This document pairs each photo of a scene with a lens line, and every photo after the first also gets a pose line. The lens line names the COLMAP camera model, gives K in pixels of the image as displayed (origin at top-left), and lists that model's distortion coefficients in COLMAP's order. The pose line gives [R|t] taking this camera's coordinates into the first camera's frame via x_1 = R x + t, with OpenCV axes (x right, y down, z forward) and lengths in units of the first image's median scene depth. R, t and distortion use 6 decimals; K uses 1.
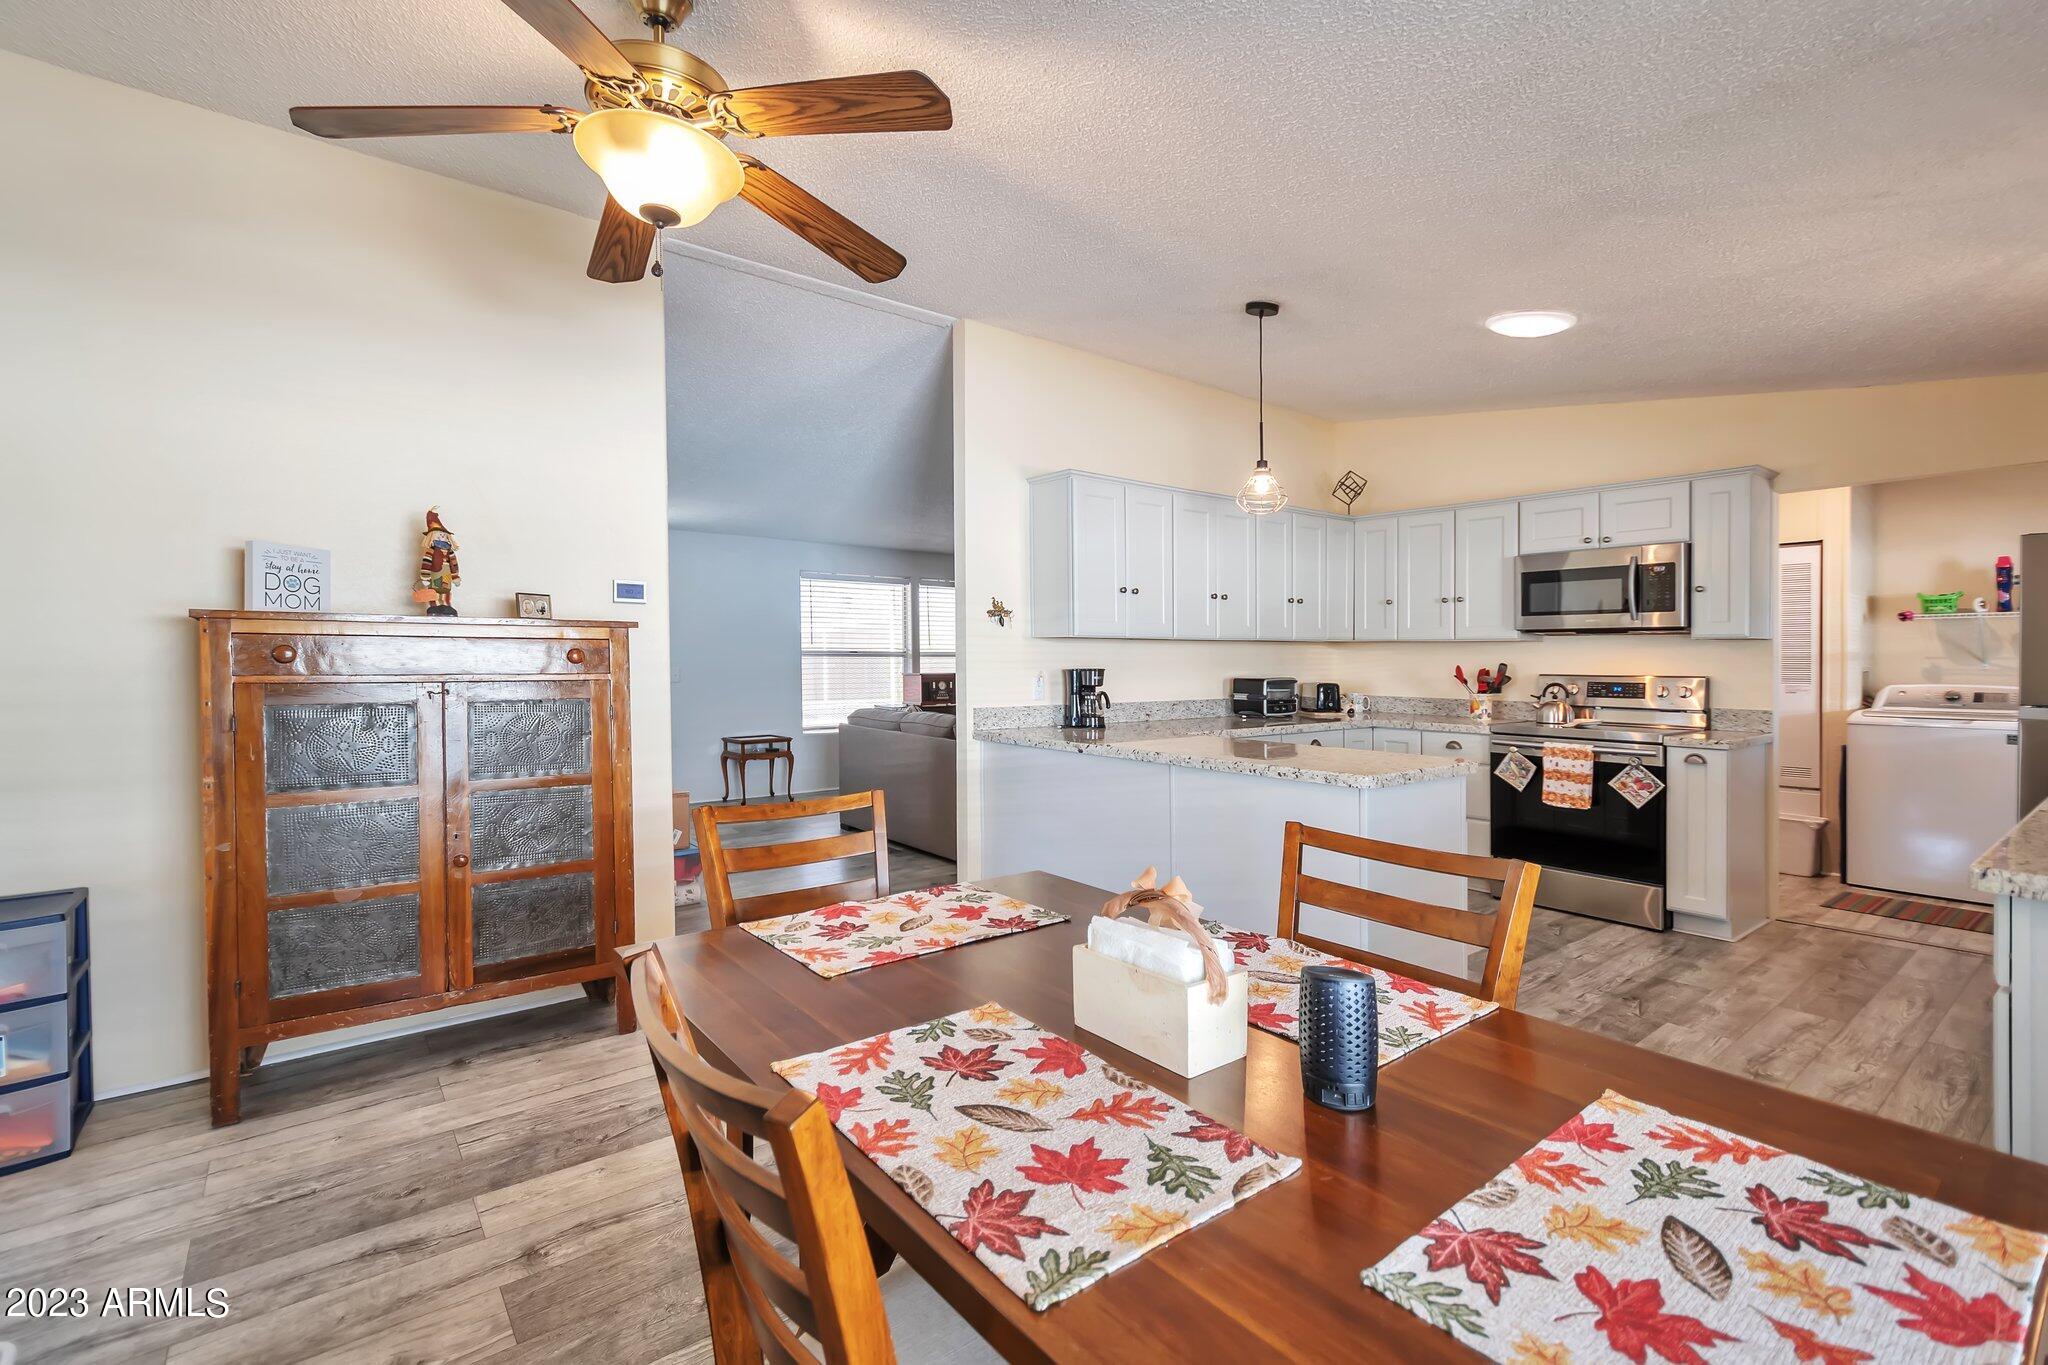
lens RADIAL K [[900.4, 0, 1032.5], [0, 900.4, 669.3], [0, 0, 1]] dist [0.011219, -0.002267]
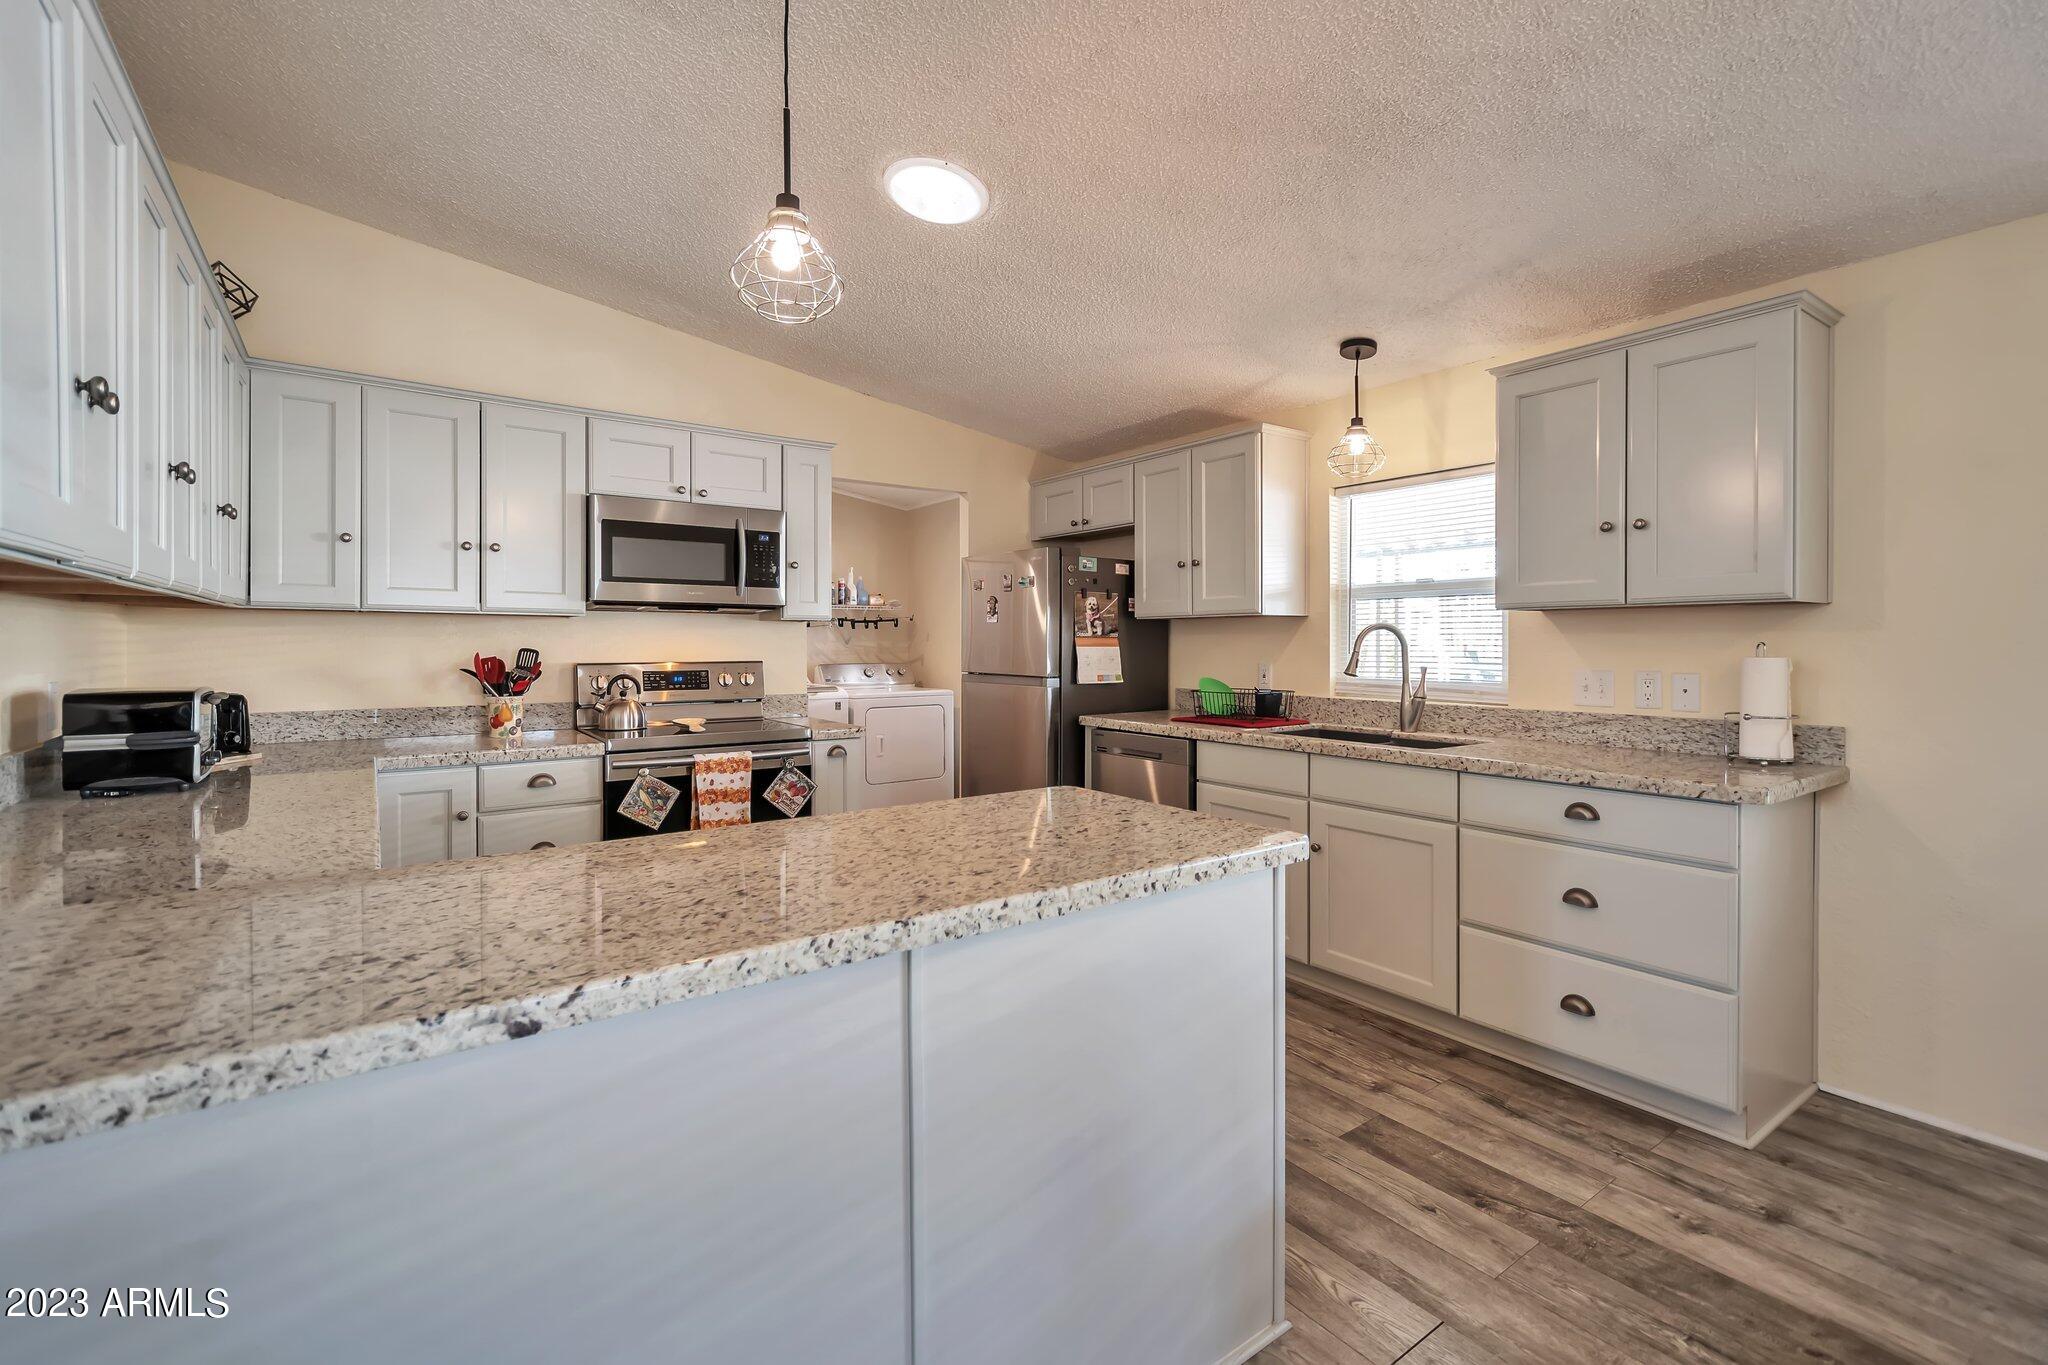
lens RADIAL K [[900.4, 0, 986.4], [0, 900.4, 644.0], [0, 0, 1]] dist [0.011219, -0.002267]
pose [[0.068520, -0.005027, 0.997637, -0.133800], [0.013091, 0.999906, 0.004139, -0.008879], [-0.997564, 0.012777, 0.068579, 0.639042]]
